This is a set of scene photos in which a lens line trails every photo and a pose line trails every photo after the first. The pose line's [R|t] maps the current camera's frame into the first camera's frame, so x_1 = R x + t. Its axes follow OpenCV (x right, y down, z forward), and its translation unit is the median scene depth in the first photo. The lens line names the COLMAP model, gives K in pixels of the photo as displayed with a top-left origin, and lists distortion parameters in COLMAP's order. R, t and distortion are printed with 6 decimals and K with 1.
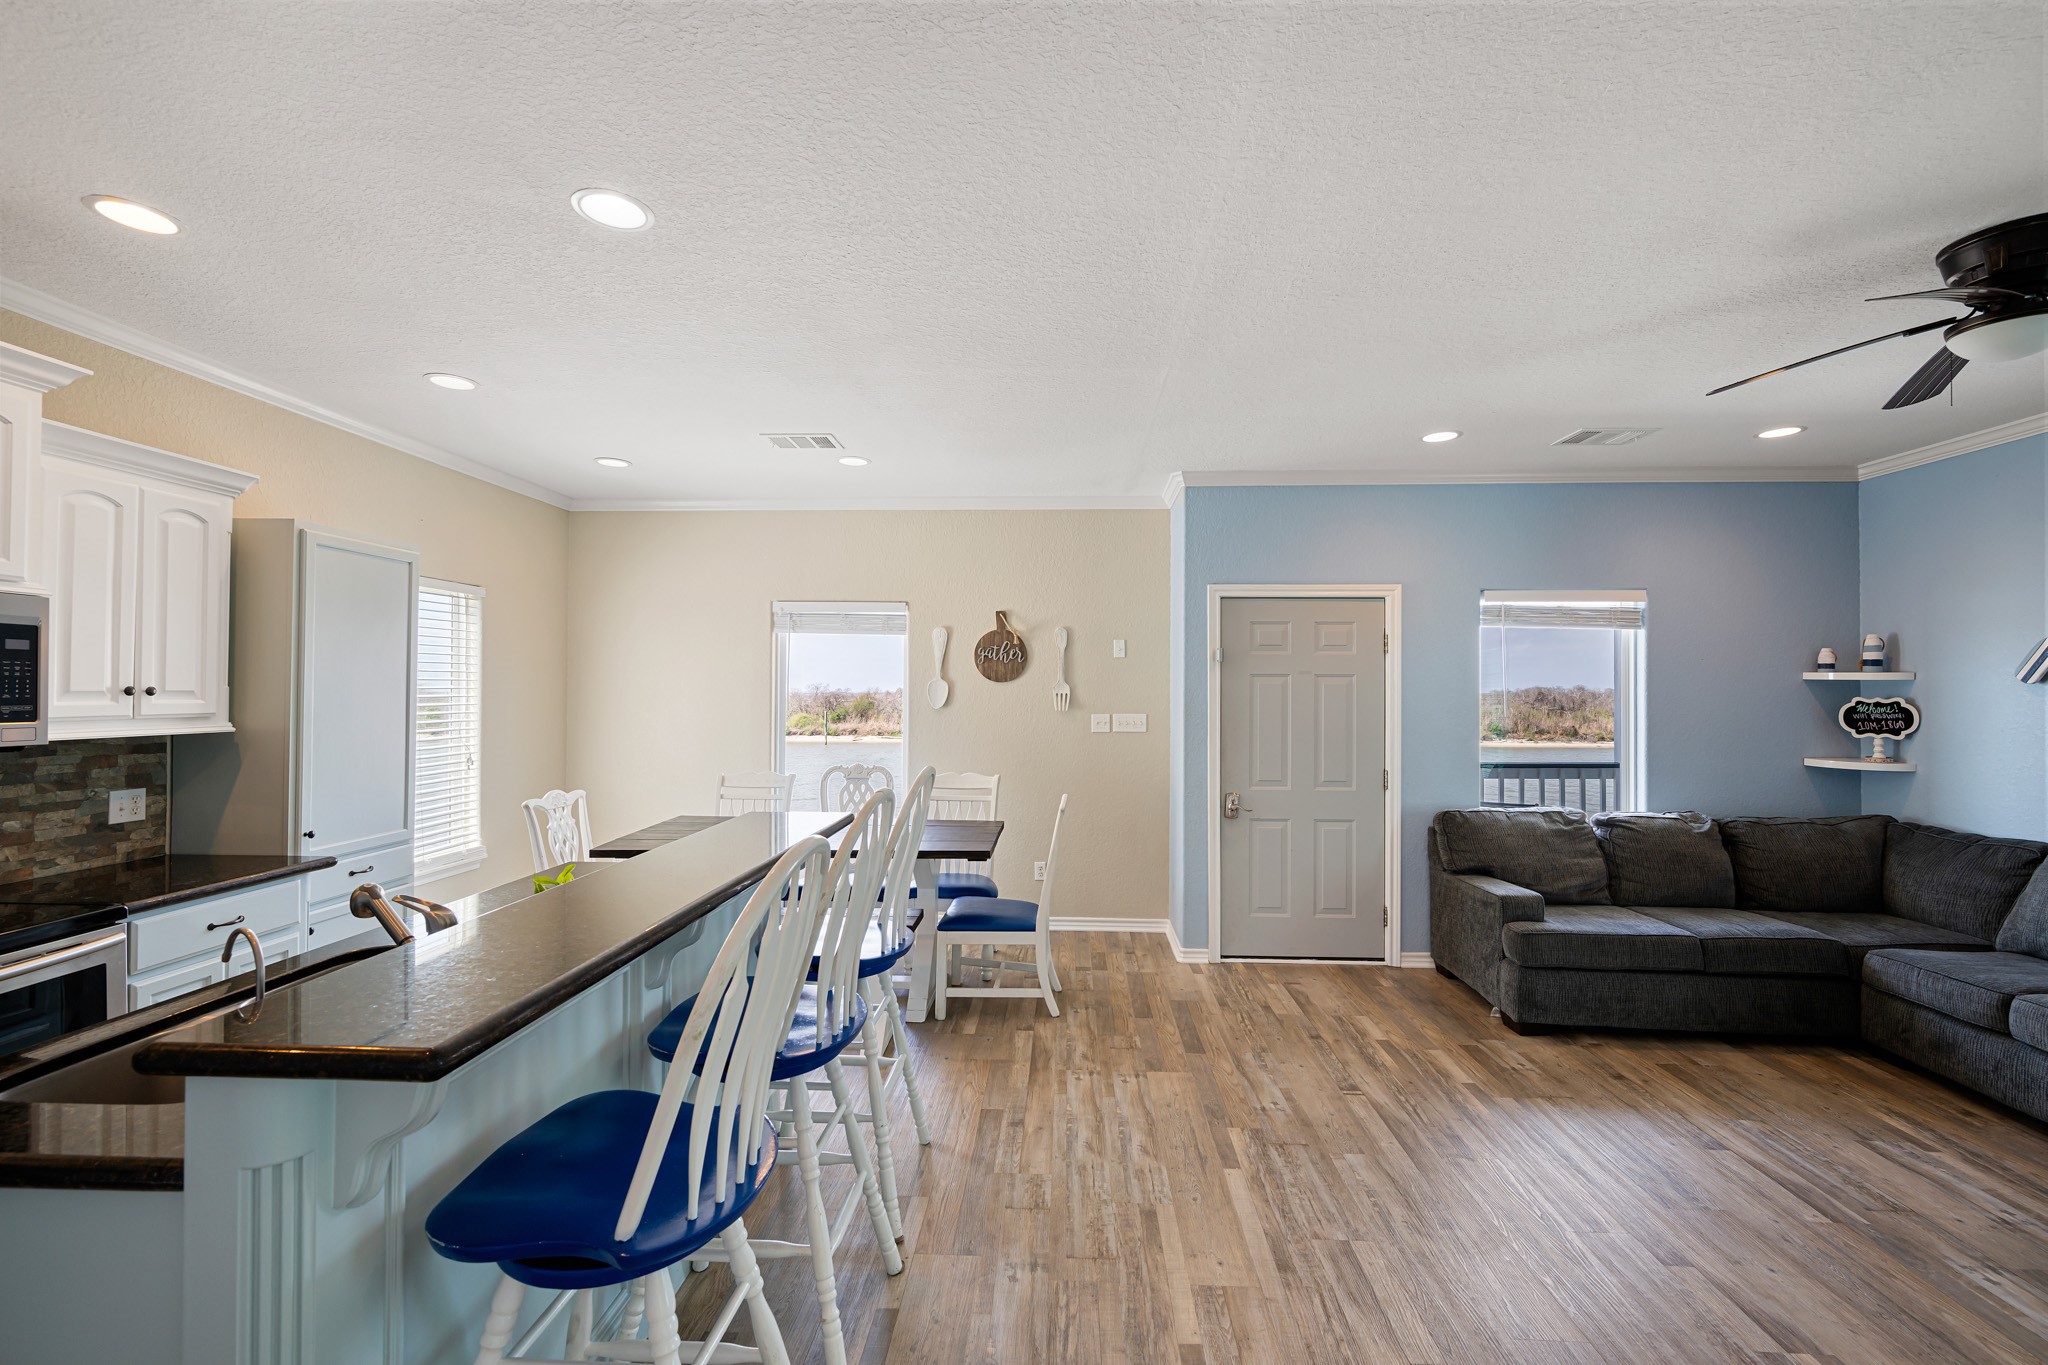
lens RADIAL K [[859.8, 0, 1030.3], [0, 859.8, 681.2], [0, 0, 1]] dist [0.001712, 0.000280]
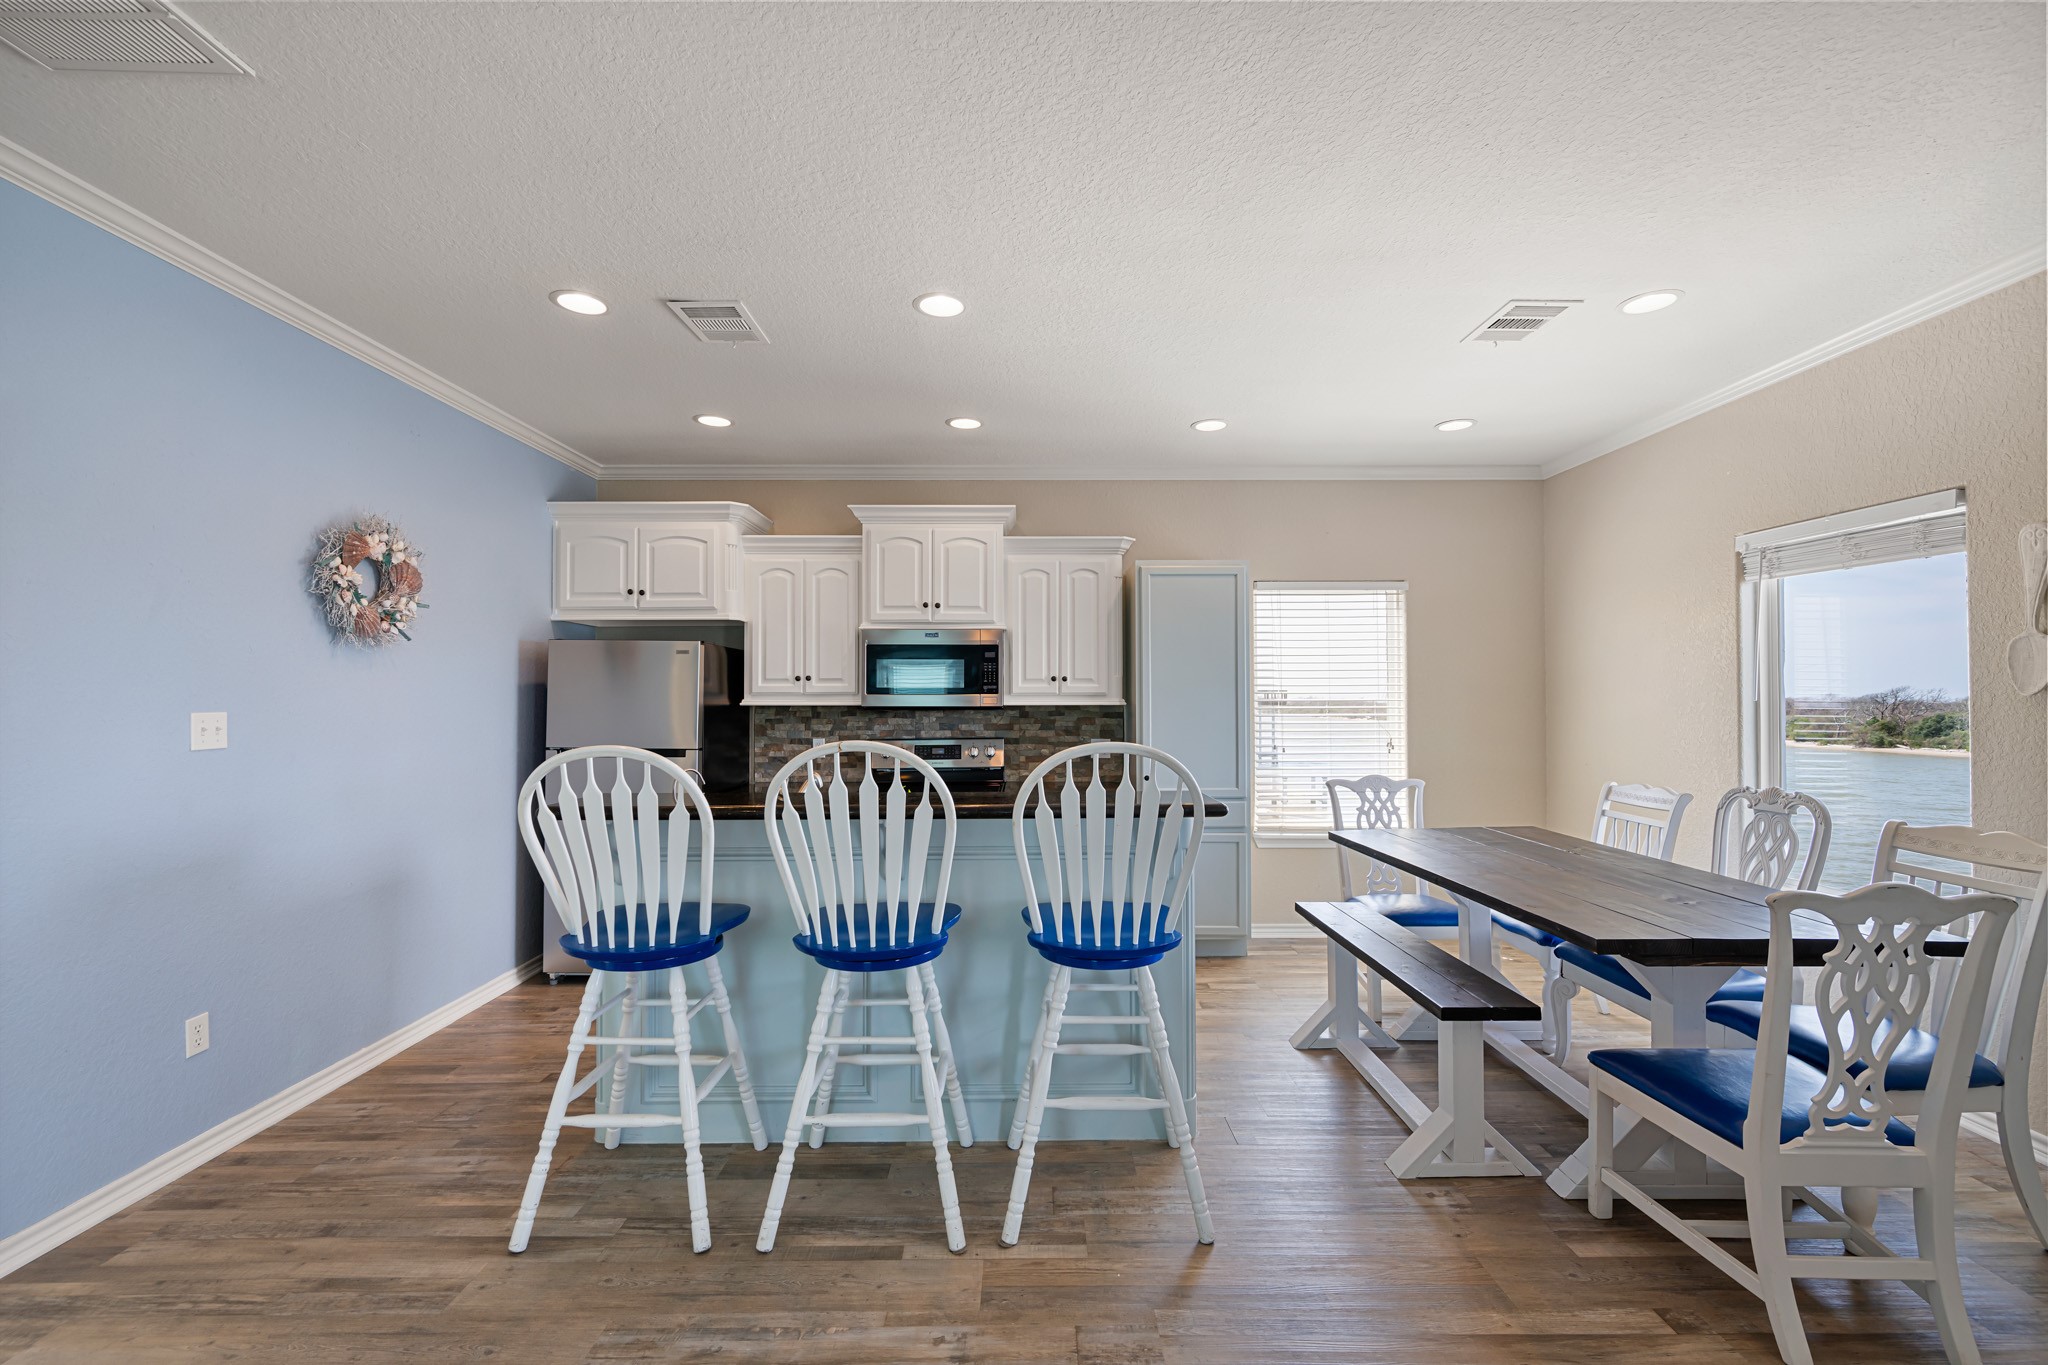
lens RADIAL K [[859.8, 0, 1030.2], [0, 859.8, 683.7], [0, 0, 1]] dist [0.001712, 0.000280]
pose [[0.050857, -0.021787, -0.998468, 0.445664], [0.012132, 0.999702, -0.021196, 0.037590], [0.998632, -0.011036, 0.051106, 0.560379]]
